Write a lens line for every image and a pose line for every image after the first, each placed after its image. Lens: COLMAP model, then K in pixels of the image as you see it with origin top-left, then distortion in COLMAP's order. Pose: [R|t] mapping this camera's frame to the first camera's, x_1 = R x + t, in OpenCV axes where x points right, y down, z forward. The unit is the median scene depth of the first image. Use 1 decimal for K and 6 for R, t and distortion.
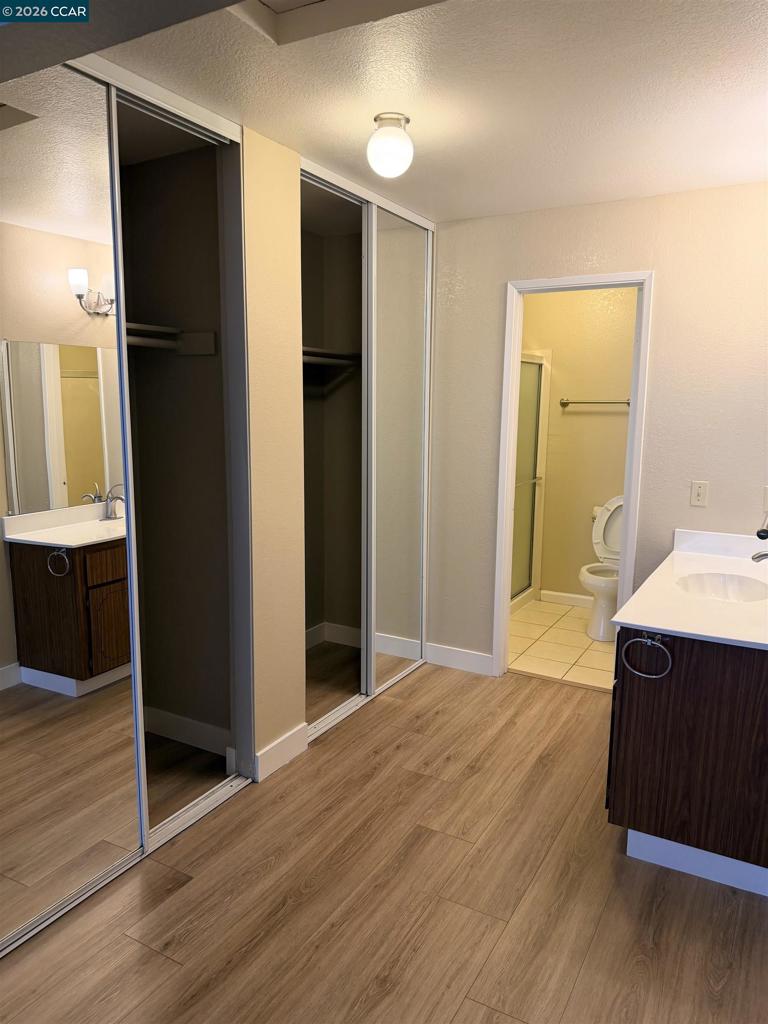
lens RADIAL K [[712.9, 0, 393.8], [0, 712.9, 497.4], [0, 0, 1]] dist [0.061822, -0.095778]
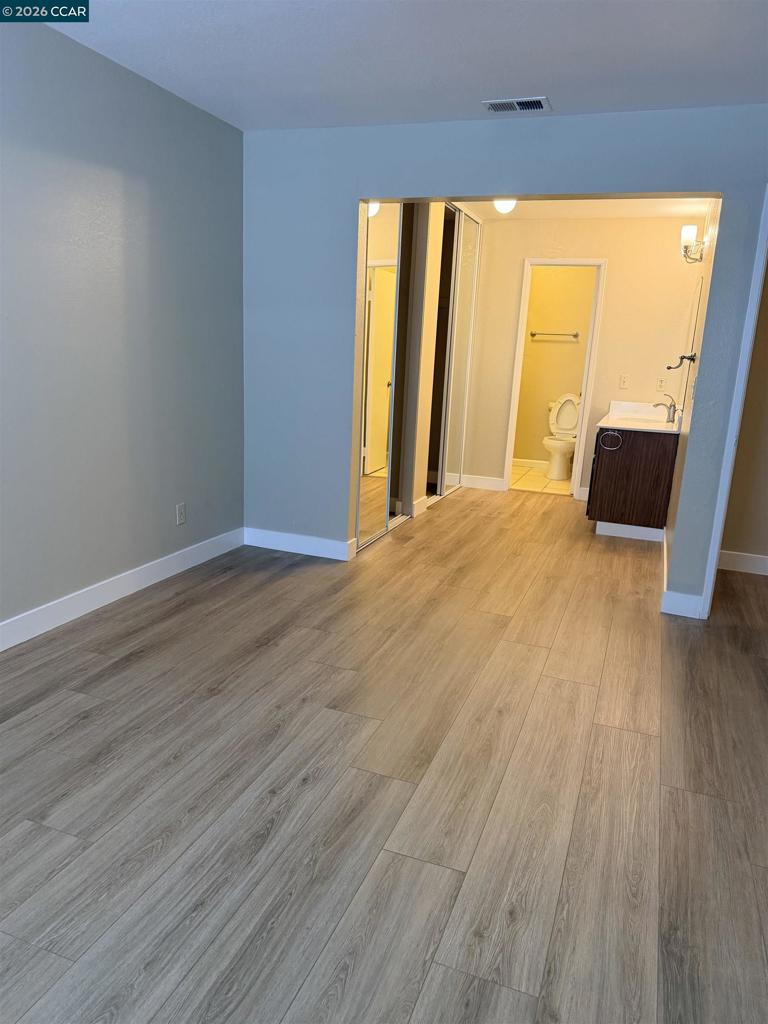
lens RADIAL K [[714.1, 0, 384.0], [0, 714.1, 512.0], [0, 0, 1]] dist [0.063945, -0.103423]
pose [[0.989057, -0.001467, 0.147524, -0.560487], [-0.012687, 0.995401, 0.094957, 0.193716], [-0.146985, -0.095789, 0.984490, -0.933783]]
